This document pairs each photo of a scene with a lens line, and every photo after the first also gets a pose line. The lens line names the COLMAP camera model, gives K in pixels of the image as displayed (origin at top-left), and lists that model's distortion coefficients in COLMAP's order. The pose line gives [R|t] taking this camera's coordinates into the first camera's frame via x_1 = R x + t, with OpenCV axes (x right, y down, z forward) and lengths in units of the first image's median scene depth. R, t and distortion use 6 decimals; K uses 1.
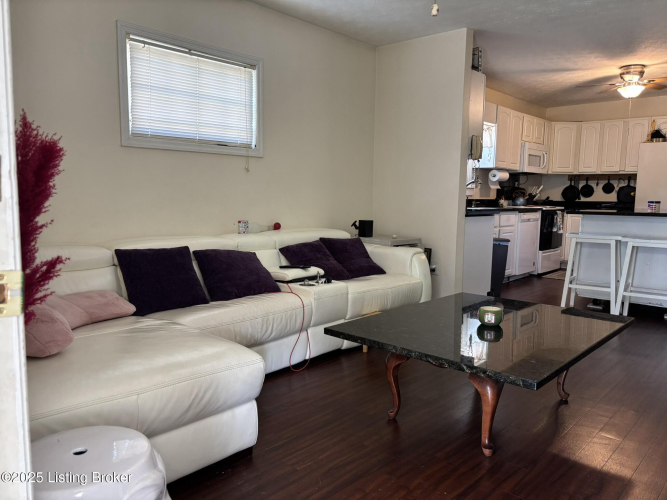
lens RADIAL K [[503.4, 0, 336.7], [0, 503.4, 249.1], [0, 0, 1]] dist [0.028381, -0.001608]
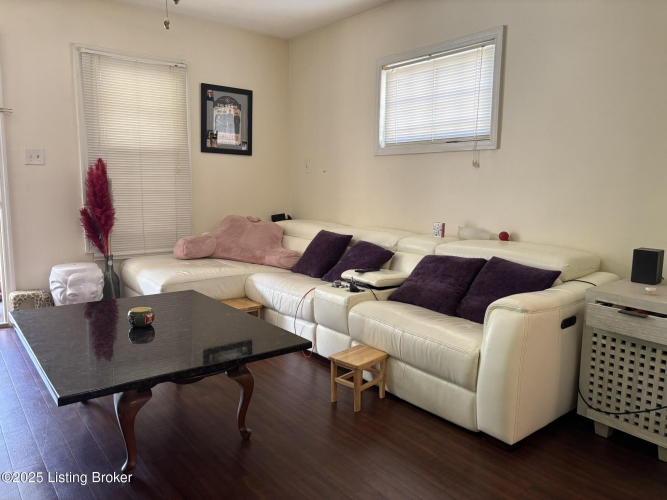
lens RADIAL K [[503.4, 0, 336.7], [0, 503.4, 249.1], [0, 0, 1]] dist [0.028381, -0.001608]
pose [[-0.136060, 0.117790, -0.983673, 0.463931], [-0.118410, 0.983856, 0.134190, -0.067977], [0.983599, 0.134734, -0.119916, 0.571277]]
